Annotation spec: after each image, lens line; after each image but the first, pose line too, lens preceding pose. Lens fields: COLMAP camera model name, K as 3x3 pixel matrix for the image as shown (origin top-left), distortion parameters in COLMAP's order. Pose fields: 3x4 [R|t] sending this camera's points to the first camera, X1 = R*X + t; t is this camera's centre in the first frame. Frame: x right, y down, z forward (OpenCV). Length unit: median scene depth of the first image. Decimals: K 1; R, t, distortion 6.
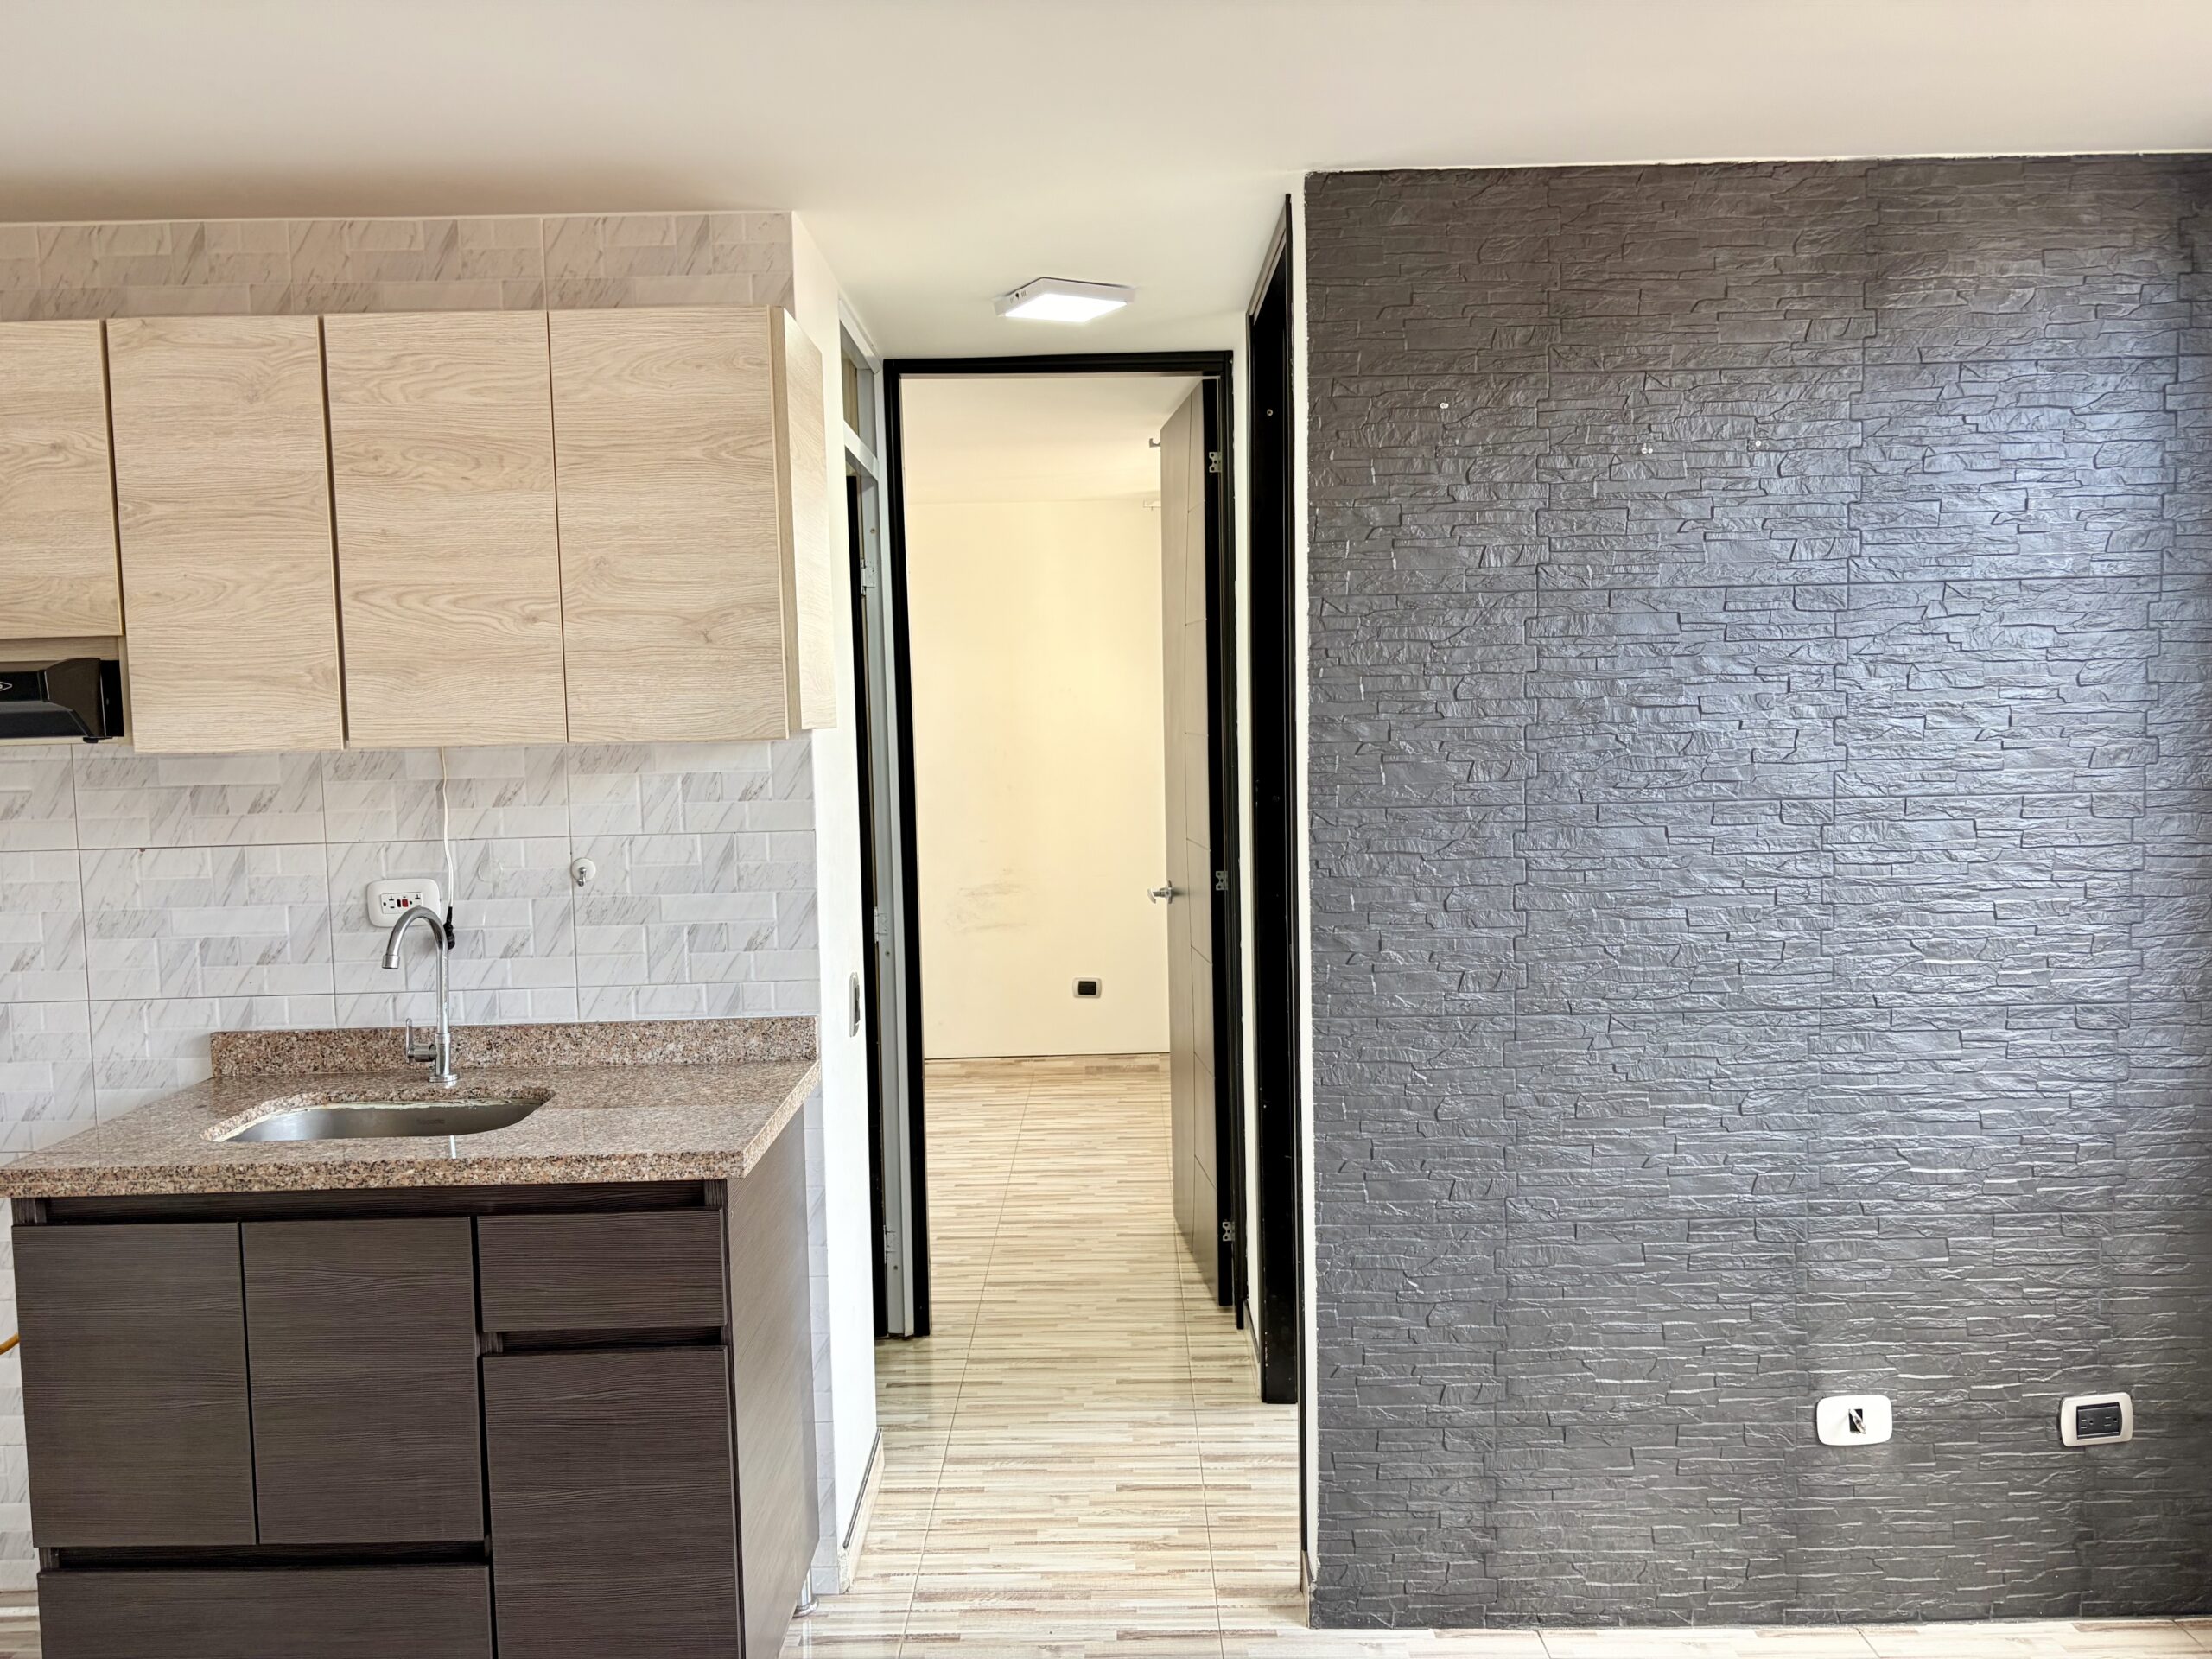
lens RADIAL K [[1679.7, 0, 1121.9], [0, 1679.7, 835.7], [0, 0, 1]] dist [0.049133, -0.055683]
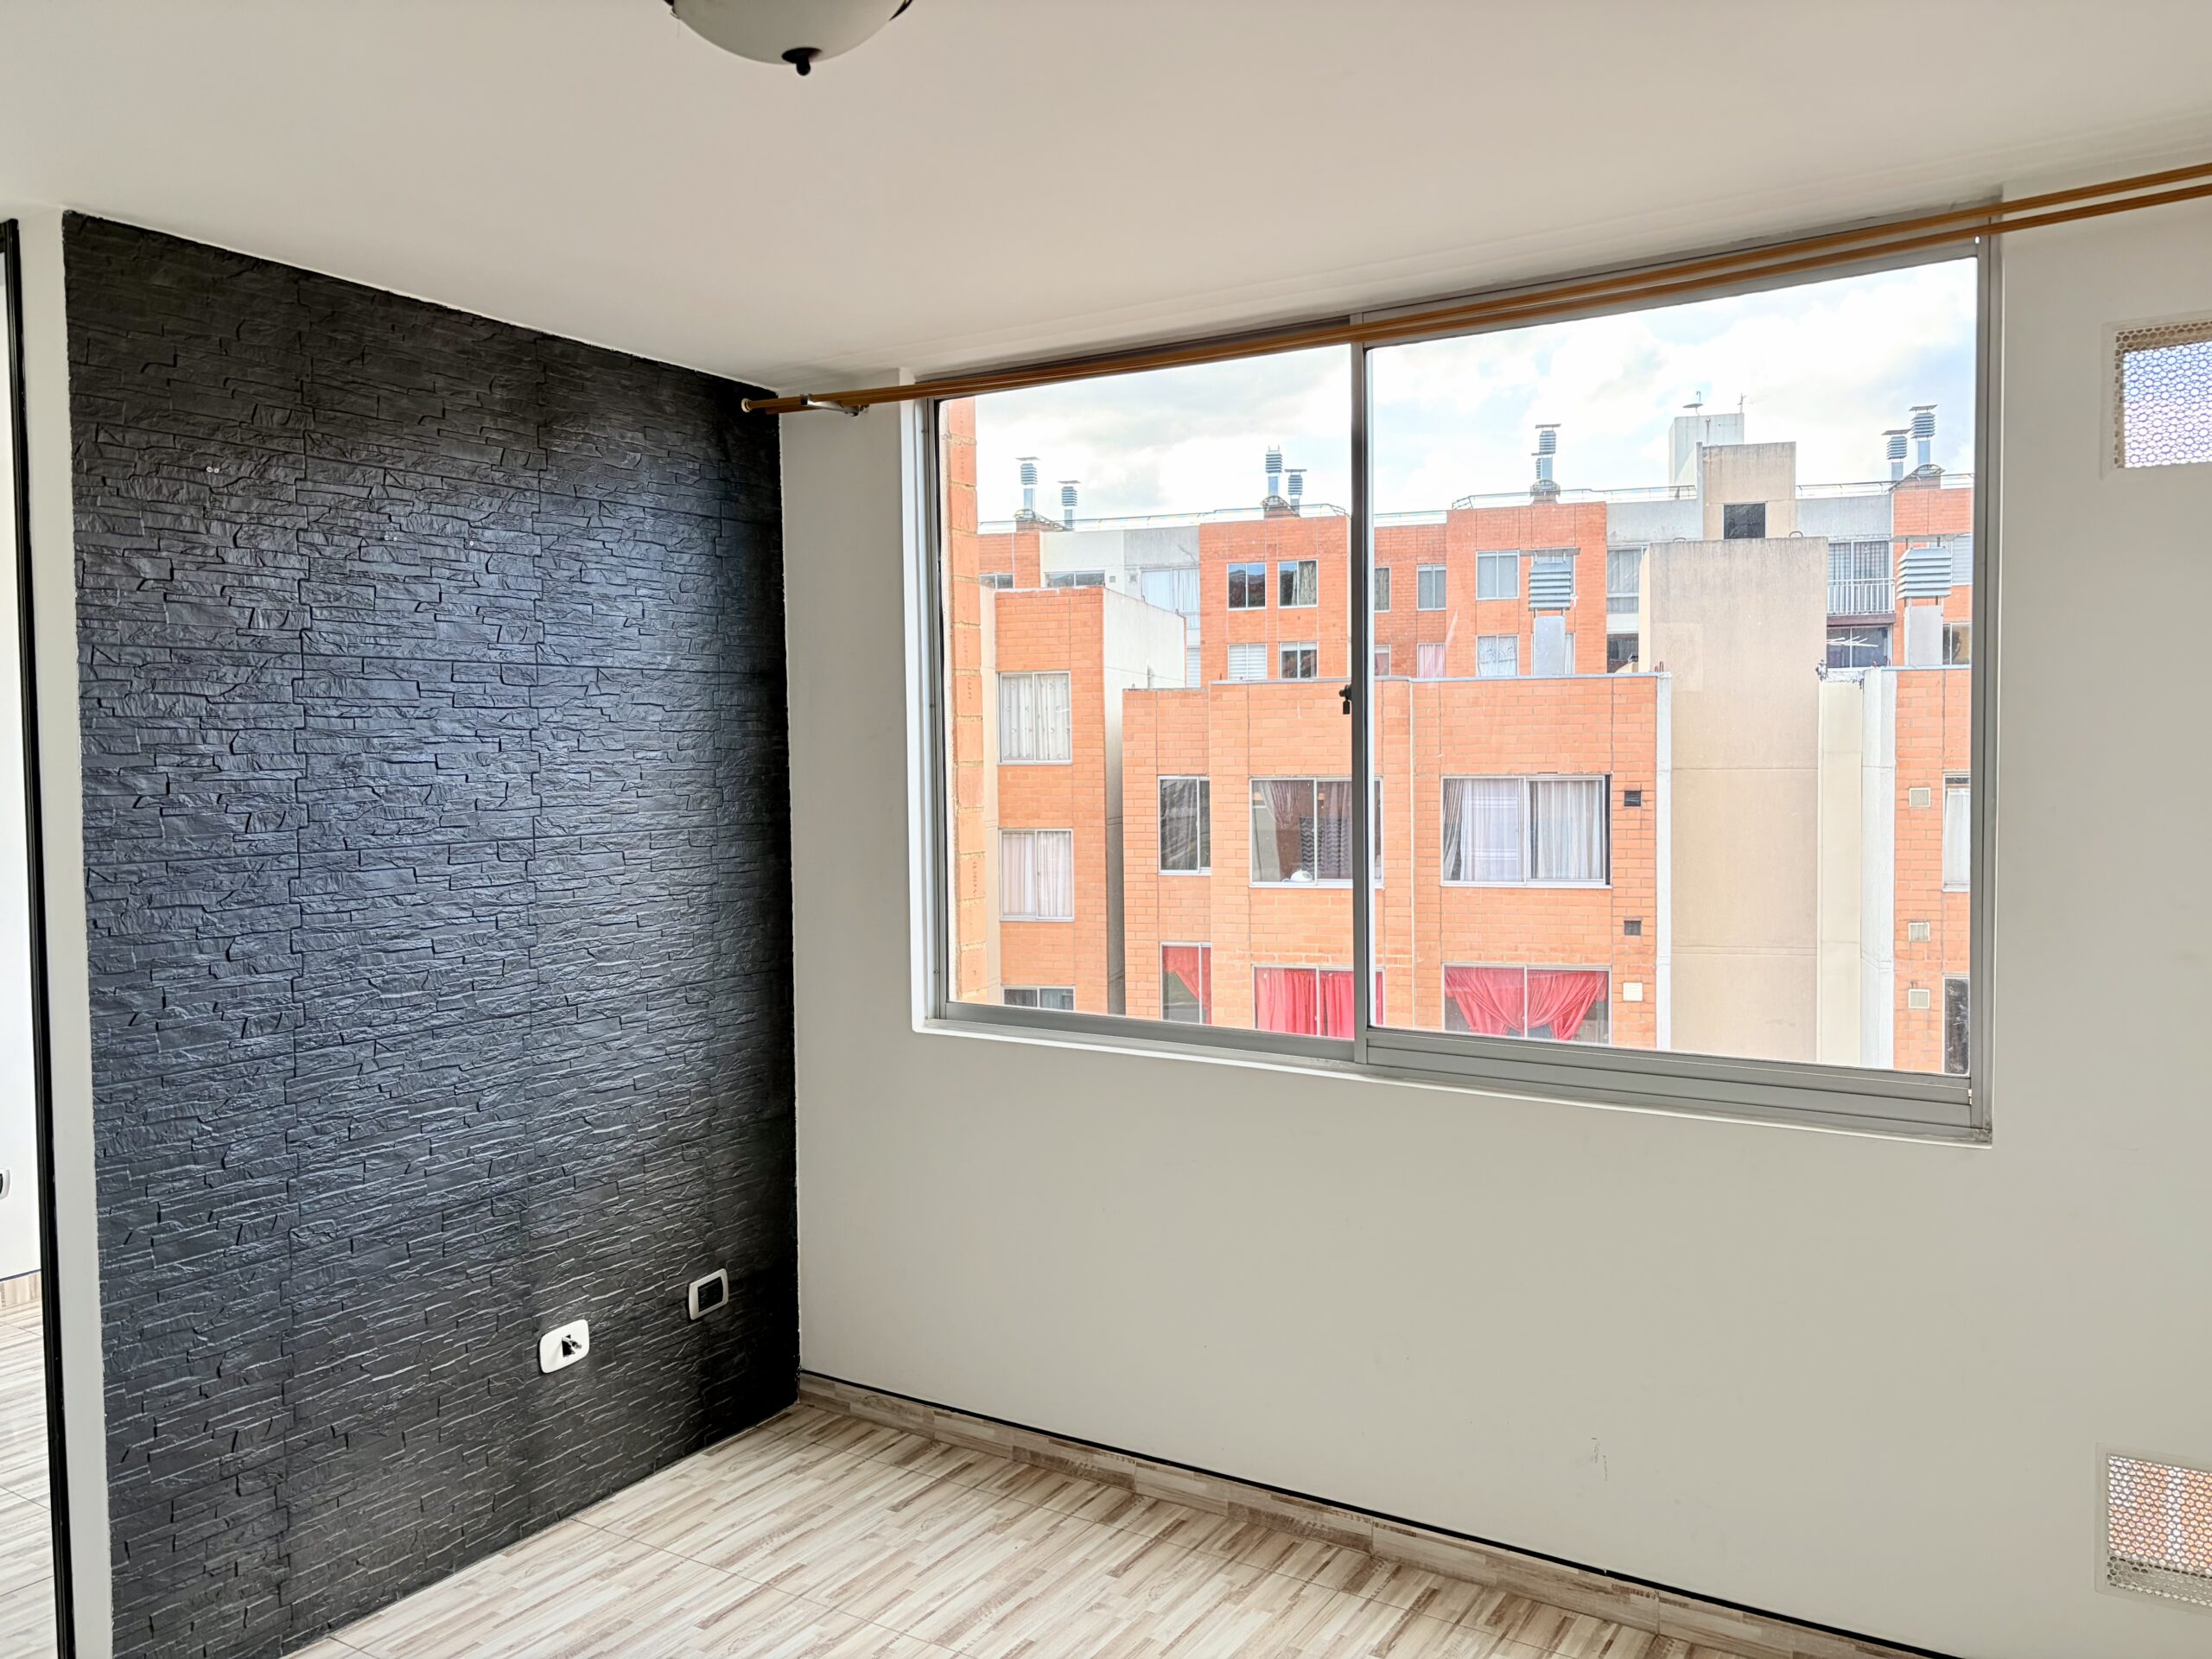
lens RADIAL K [[1679.7, 0, 1115.1], [0, 1679.7, 819.0], [0, 0, 1]] dist [0.049133, -0.055683]
pose [[0.524176, -0.020805, 0.851356, -0.393686], [0.063290, 0.997889, -0.014581, 0.008184], [-0.849255, 0.061525, 0.524386, 0.000304]]
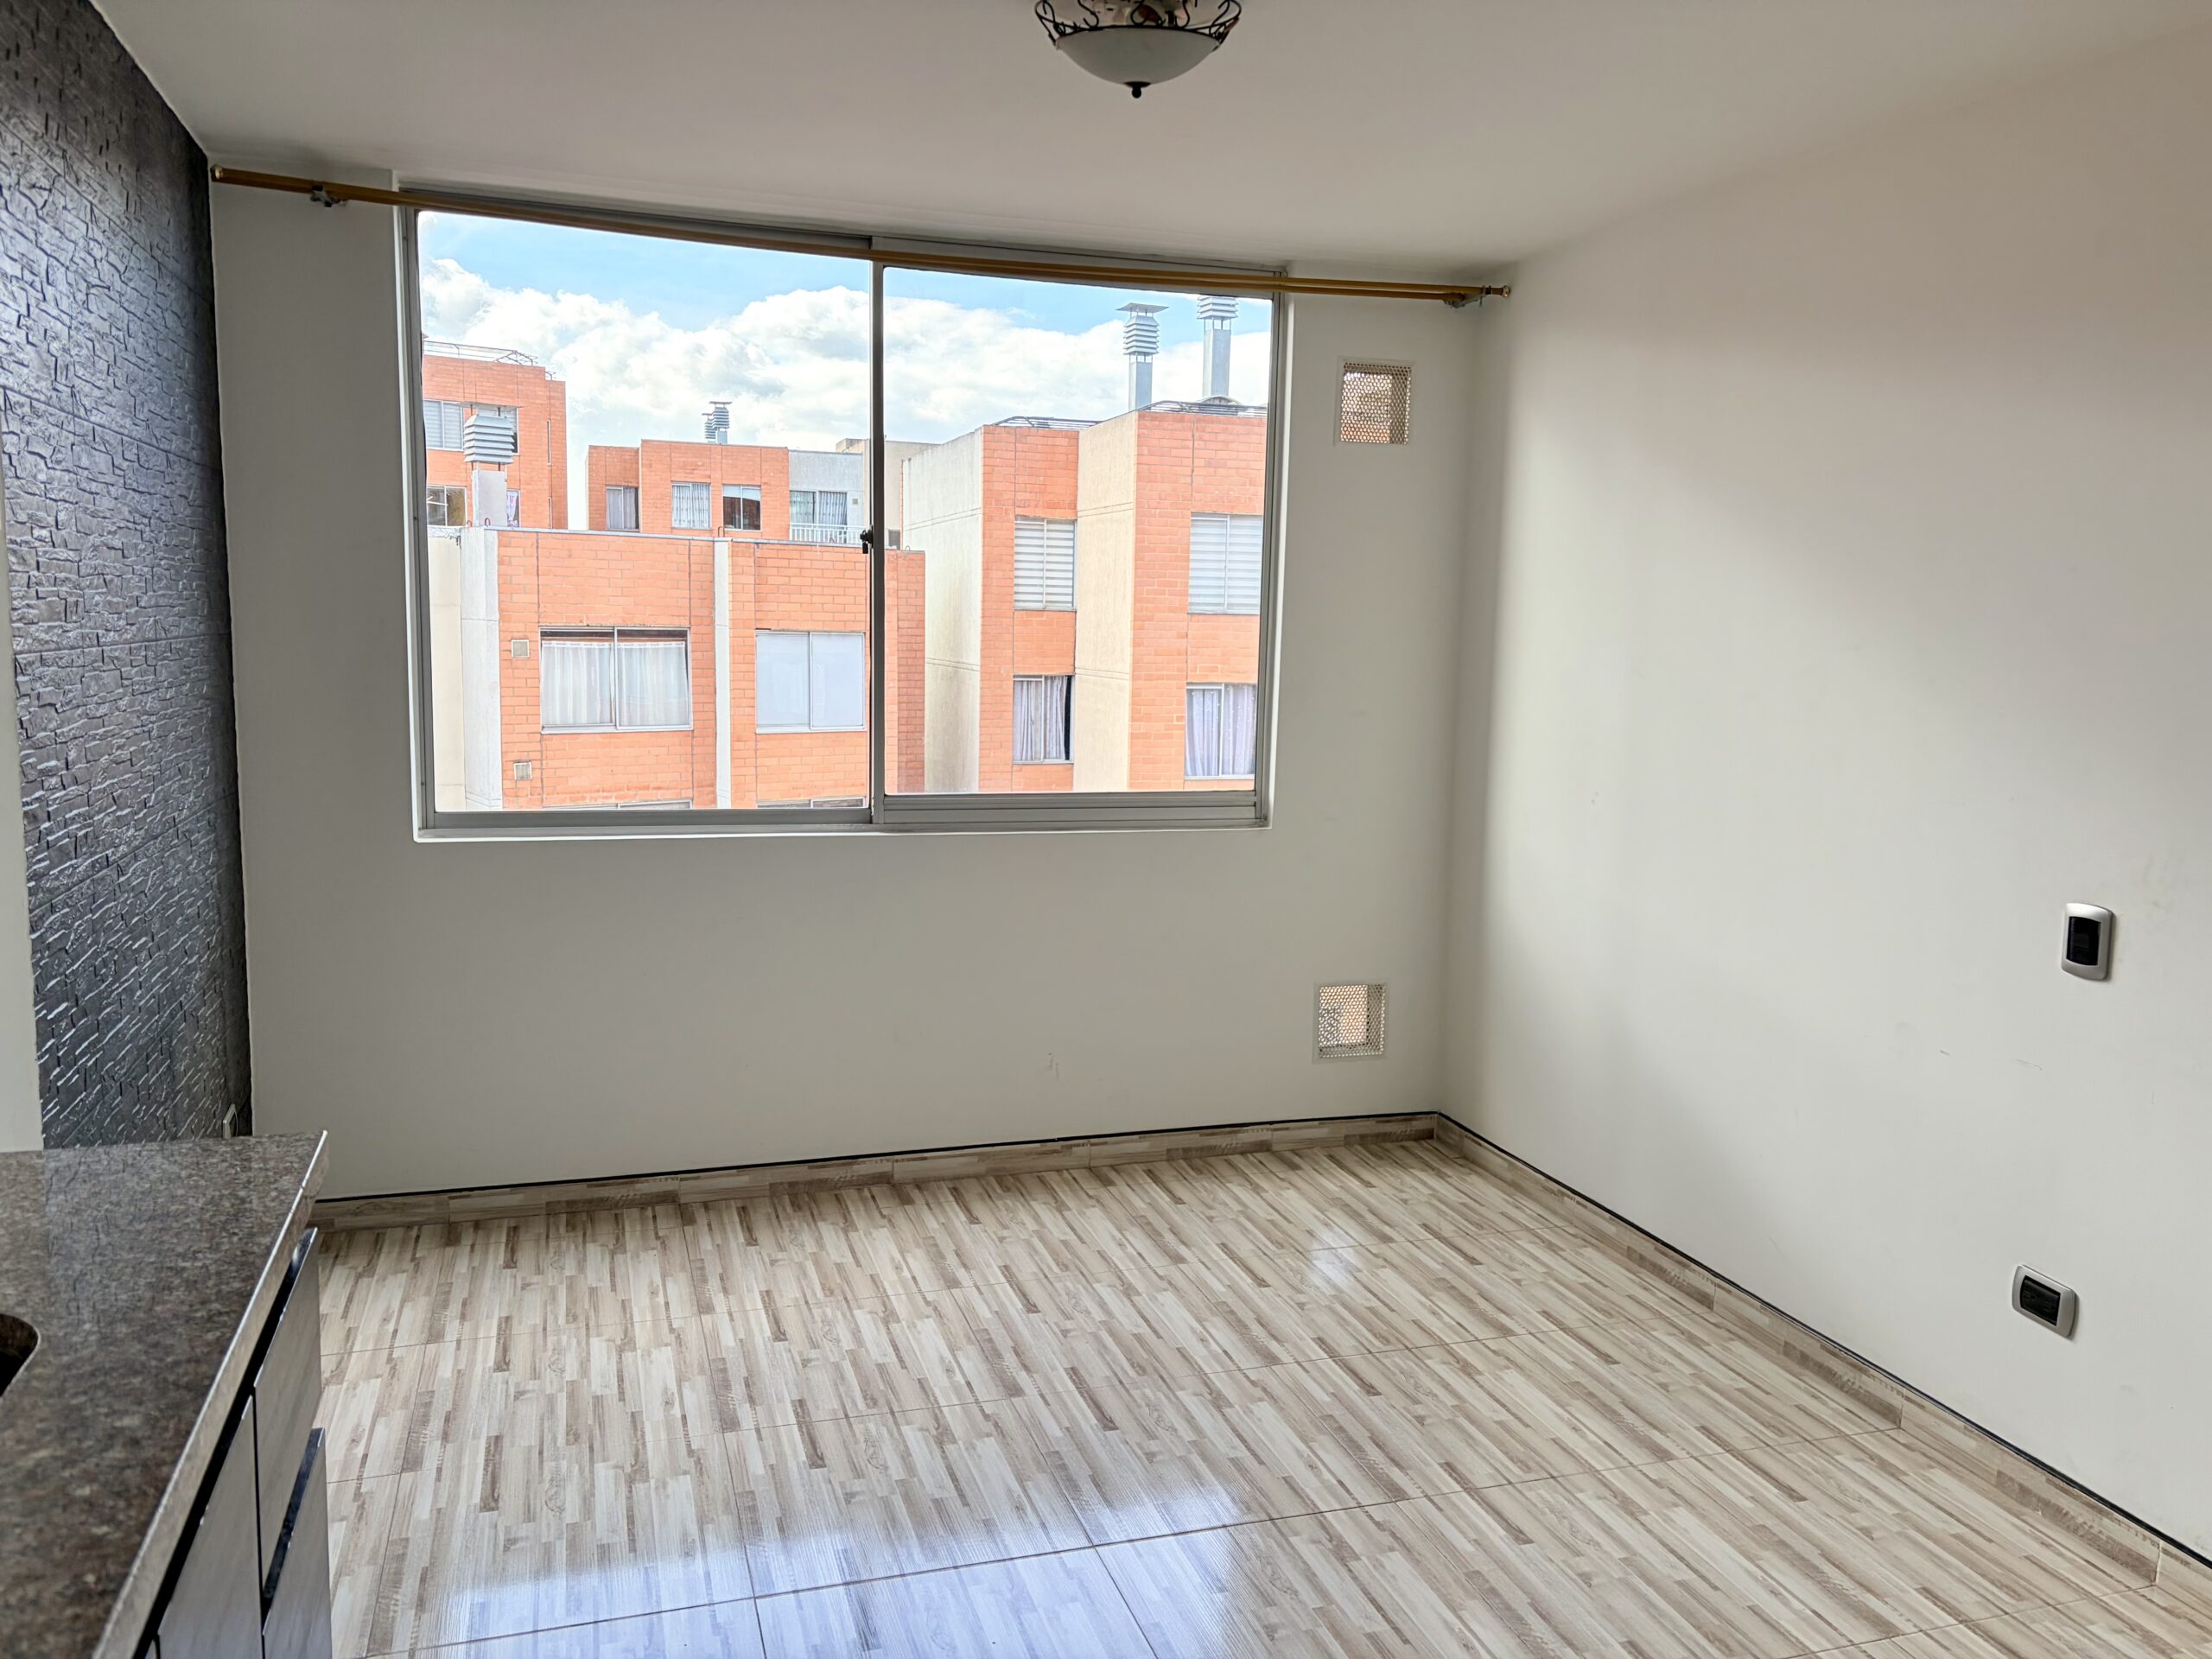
lens RADIAL K [[1679.7, 0, 1091.4], [0, 1679.7, 820.2], [0, 0, 1]] dist [0.049133, -0.055683]
pose [[-0.319352, -0.100925, 0.942247, -0.719502], [0.053800, 0.990778, 0.124357, -0.007040], [-0.946108, 0.090406, -0.310977, 0.590962]]
